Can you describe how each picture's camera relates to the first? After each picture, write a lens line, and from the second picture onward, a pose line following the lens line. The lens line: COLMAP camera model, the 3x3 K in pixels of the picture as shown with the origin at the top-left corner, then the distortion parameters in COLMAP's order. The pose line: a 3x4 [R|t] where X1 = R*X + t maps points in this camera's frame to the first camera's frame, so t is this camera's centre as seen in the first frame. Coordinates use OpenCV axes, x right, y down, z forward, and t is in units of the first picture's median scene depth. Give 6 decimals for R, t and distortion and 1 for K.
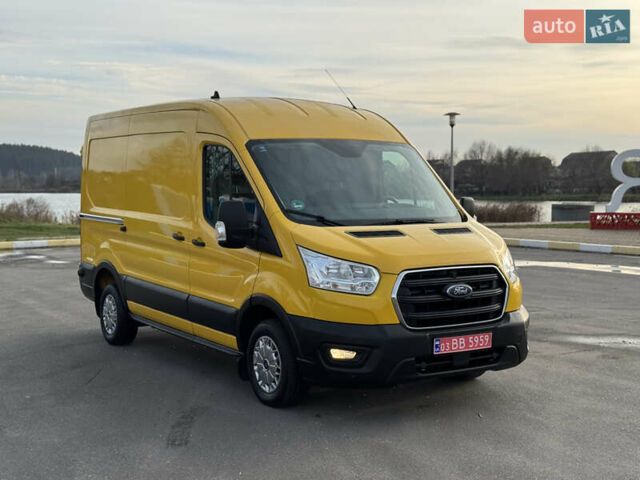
lens RADIAL K [[890.8, 0, 322.3], [0, 890.8, 240.4], [0, 0, 1]] dist [0.118123, 0.000000]
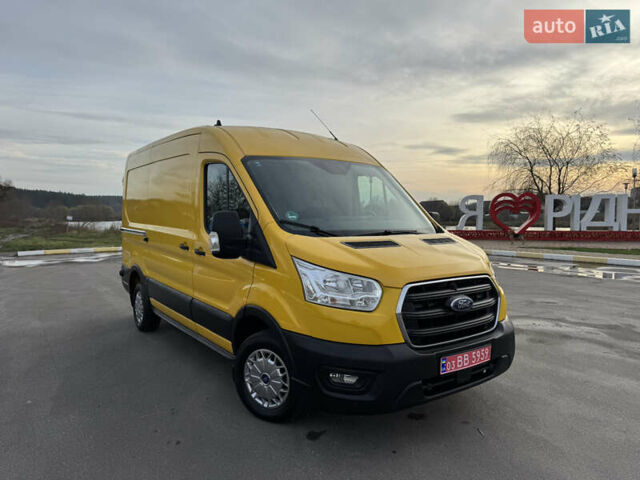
lens RADIAL K [[452.7, 0, 319.5], [0, 452.7, 237.6], [0, 0, 1]] dist [0.051166, -0.059521]
pose [[0.998723, -0.000300, 0.050527, -0.022444], [0.001130, 0.999865, -0.016406, -0.006441], [-0.050515, 0.016442, 0.998588, 0.495260]]
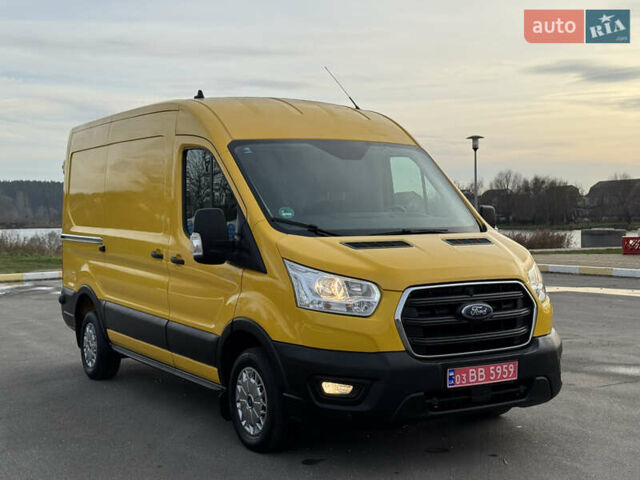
lens RADIAL K [[890.8, 0, 323.8], [0, 890.8, 237.2], [0, 0, 1]] dist [0.118123, 0.000000]
pose [[0.999554, -0.011110, -0.027710, 0.032471], [0.010005, 0.999162, -0.039689, 0.018322], [0.028127, 0.039394, 0.998828, 0.150496]]
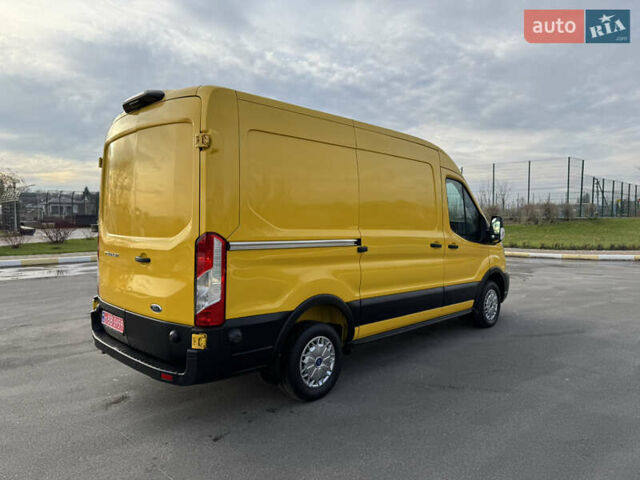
lens RADIAL K [[452.7, 0, 322.6], [0, 452.7, 240.7], [0, 0, 1]] dist [0.051166, -0.059521]
pose [[-0.221514, -0.045118, 0.974113, -0.905676], [0.059911, 0.996412, 0.059774, -0.070705], [-0.973315, 0.071601, -0.218016, 1.548927]]
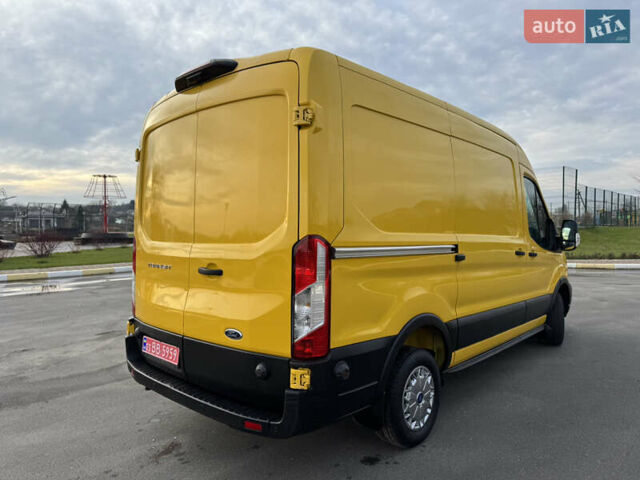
lens RADIAL K [[452.7, 0, 316.8], [0, 452.7, 241.4], [0, 0, 1]] dist [0.051166, -0.059521]
pose [[-0.249047, -0.018872, 0.968308, -0.769372], [0.066293, 0.997133, 0.036484, -0.066117], [-0.966220, 0.073278, -0.247082, 1.645655]]
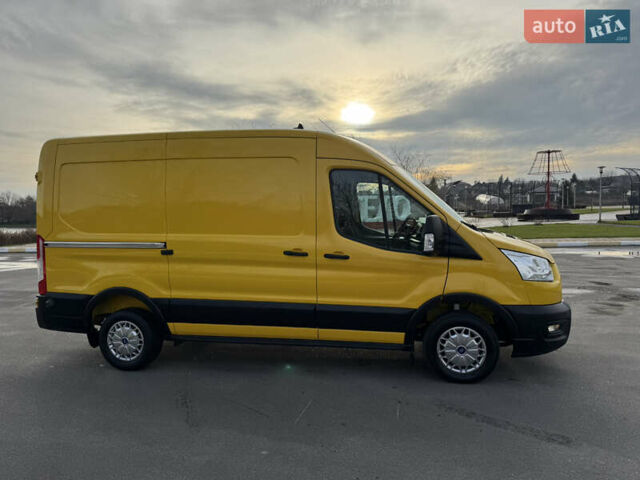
lens RADIAL K [[452.7, 0, 325.3], [0, 452.7, 237.8], [0, 0, 1]] dist [0.051166, -0.059521]
pose [[0.695026, -0.054809, 0.716892, -0.630053], [0.064982, 0.997798, 0.013285, -0.032823], [-0.716042, 0.037352, 0.697057, 0.701889]]
